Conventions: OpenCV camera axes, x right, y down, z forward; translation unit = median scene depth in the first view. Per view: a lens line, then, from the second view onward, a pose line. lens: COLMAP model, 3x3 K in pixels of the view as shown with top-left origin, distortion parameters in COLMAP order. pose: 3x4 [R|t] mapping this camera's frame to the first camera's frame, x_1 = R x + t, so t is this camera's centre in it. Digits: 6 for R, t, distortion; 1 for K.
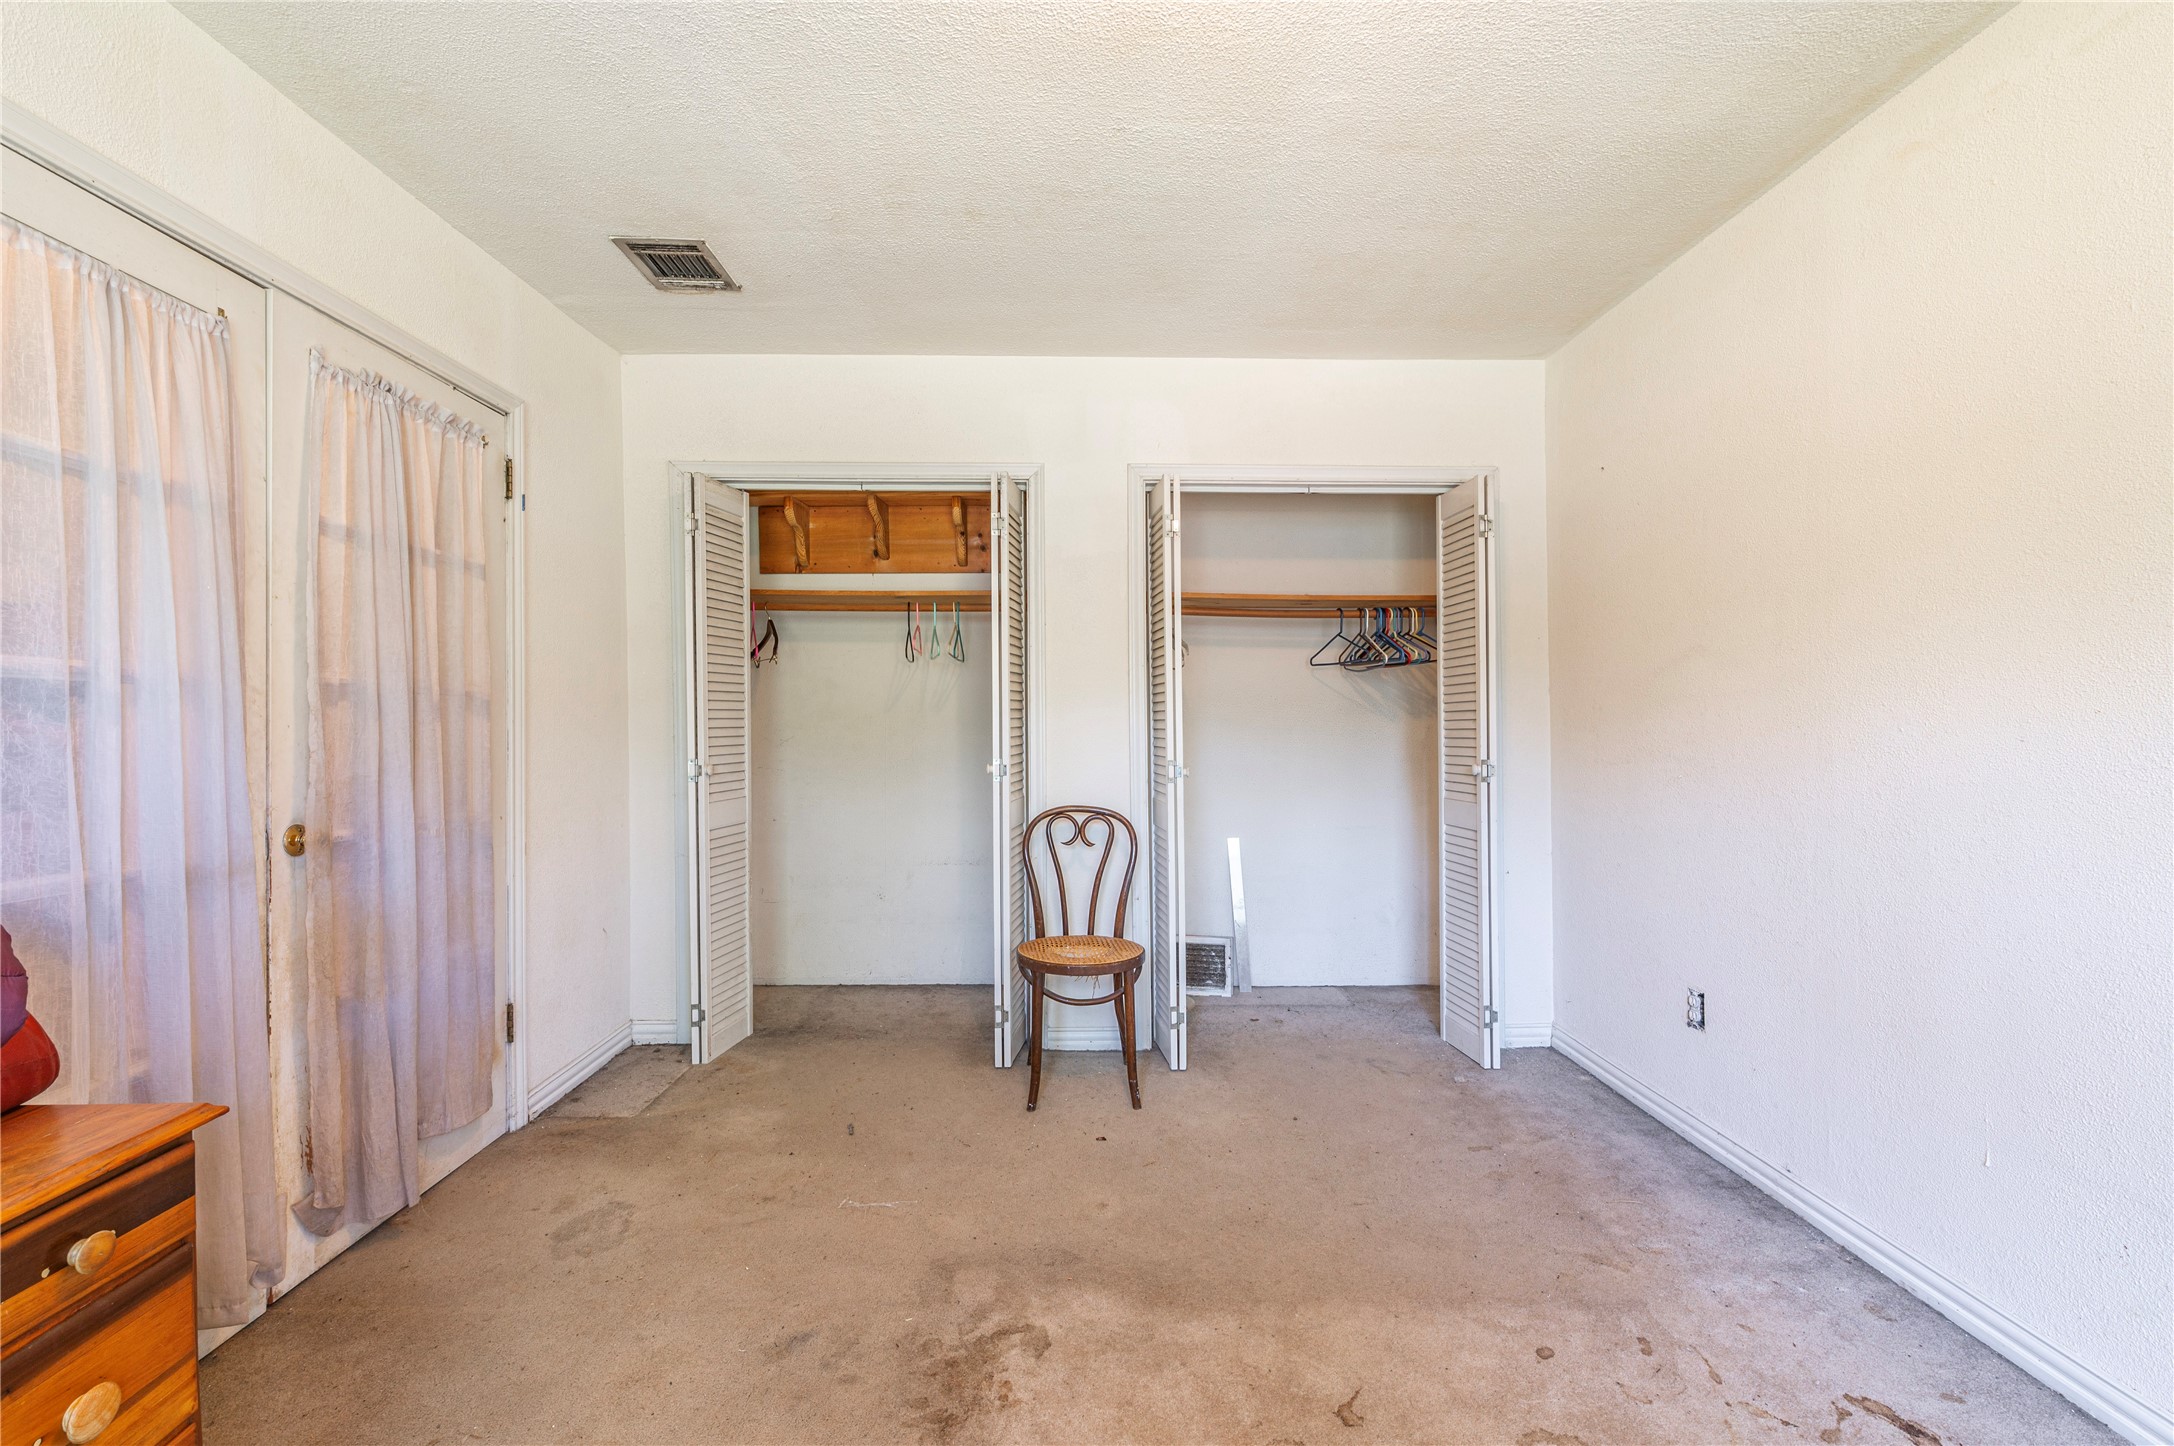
lens RADIAL K [[930.2, 0, 1077.4], [0, 930.2, 730.0], [0, 0, 1]] dist [0.000914, 0.001111]
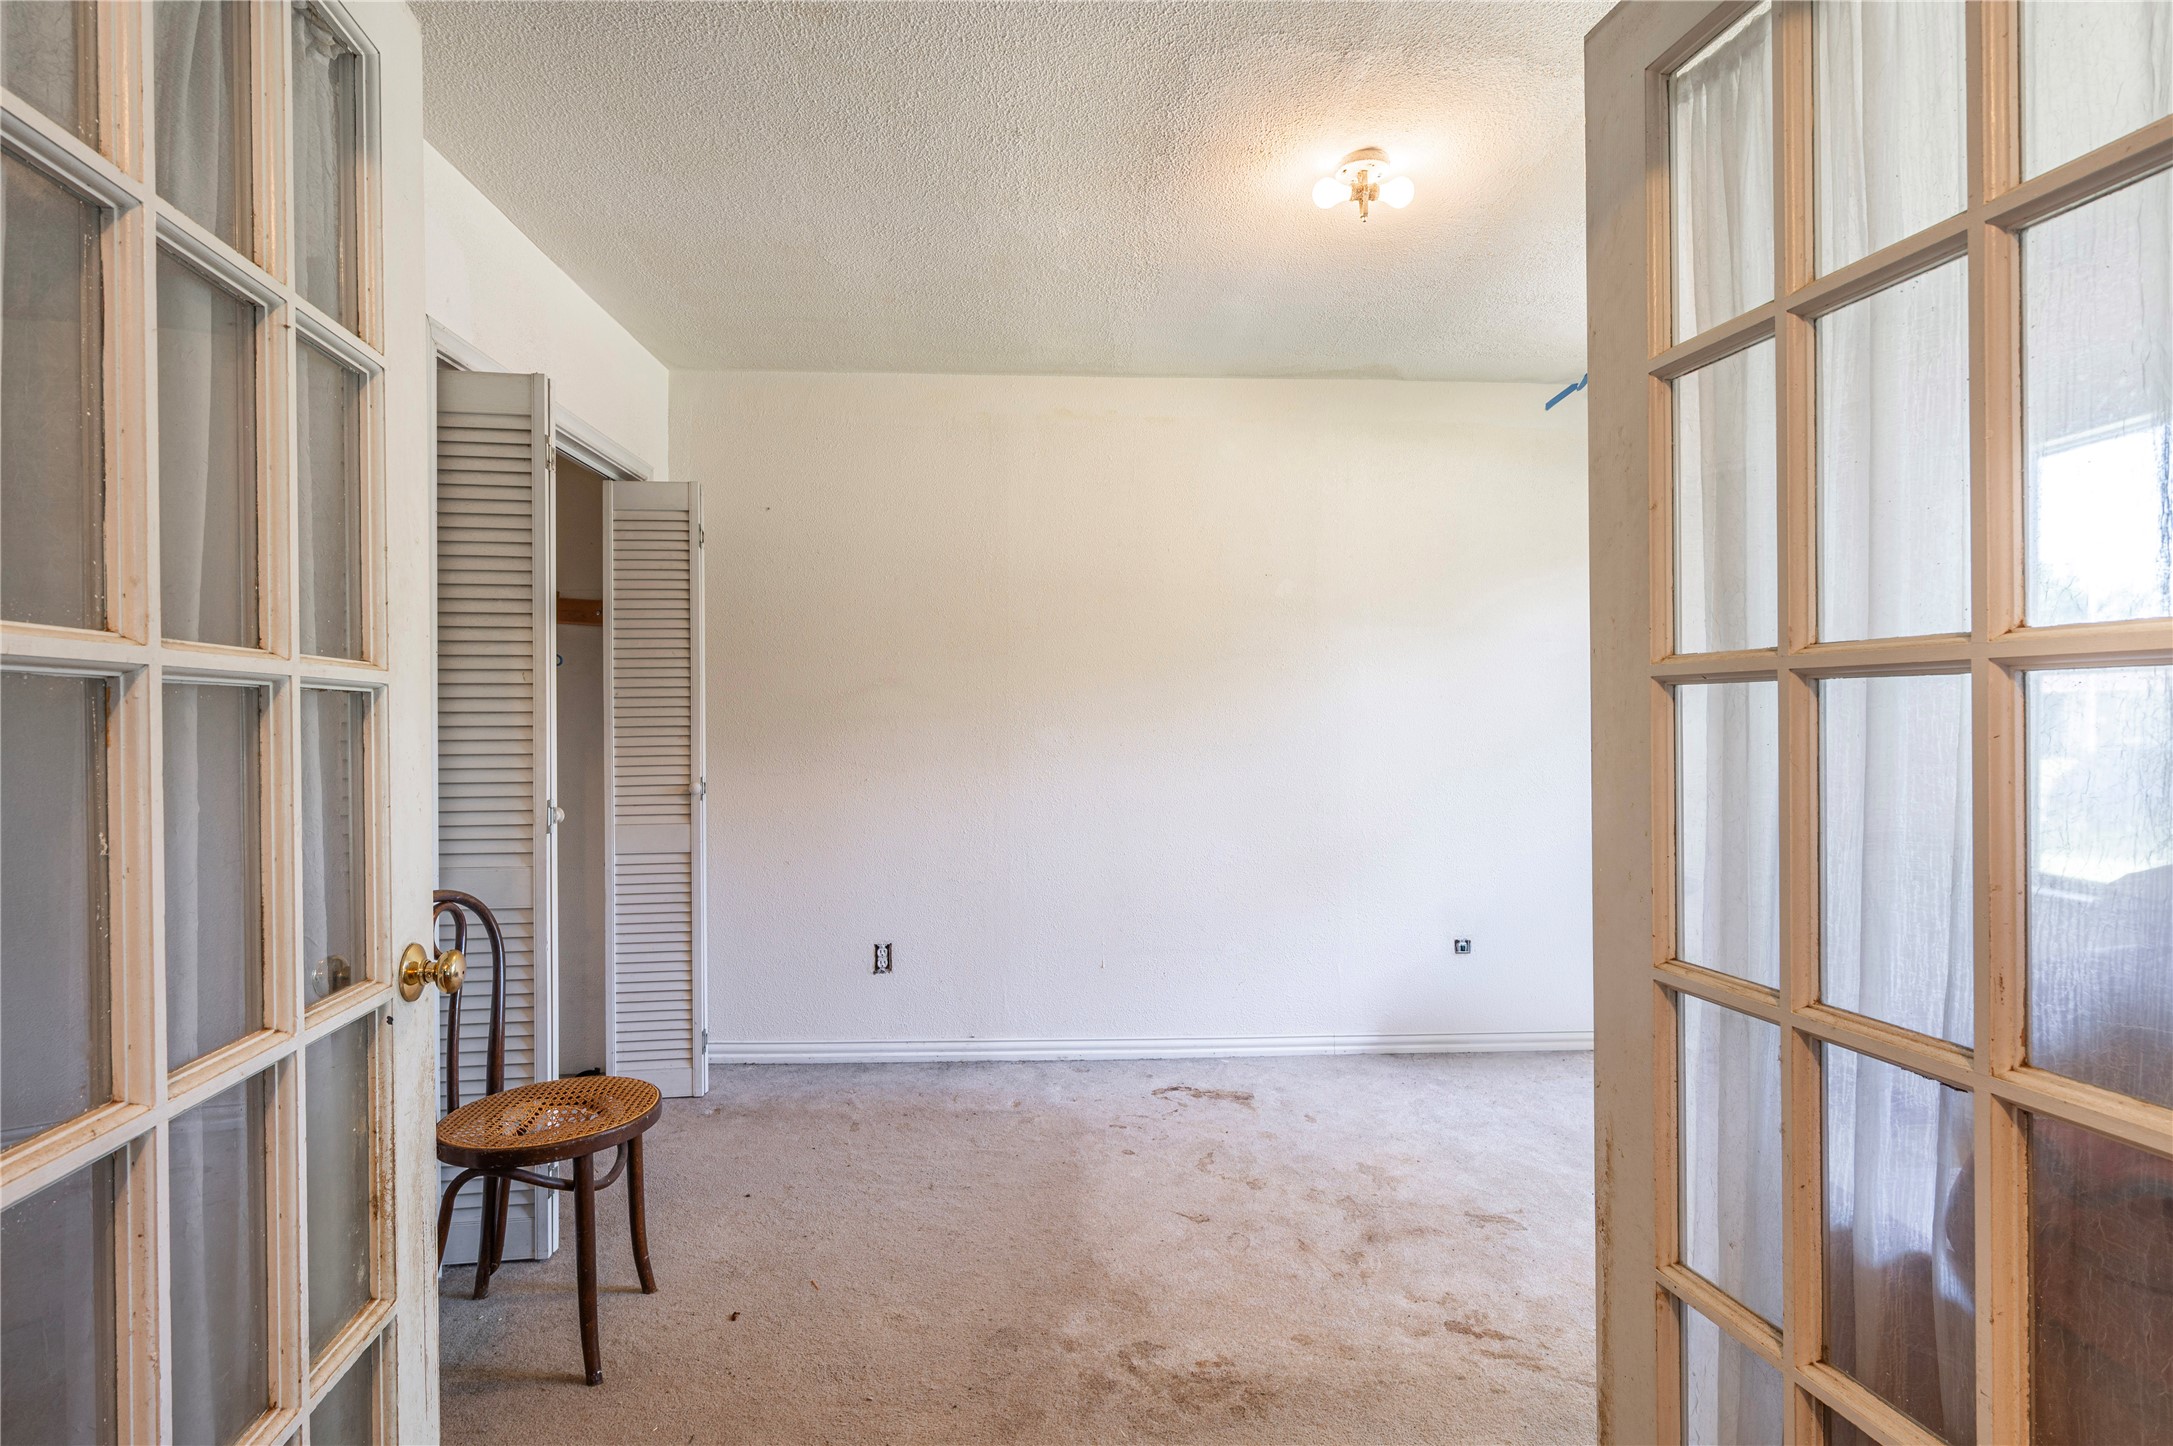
lens RADIAL K [[1091.5, 0, 1086.6], [0, 1091.5, 728.3], [0, 0, 1]] dist [0.001443, -0.000993]
pose [[-0.033099, -0.003672, 0.999445, -0.886881], [0.023937, 0.999703, 0.004466, -0.020689], [-0.999165, 0.024071, -0.033002, 0.779401]]
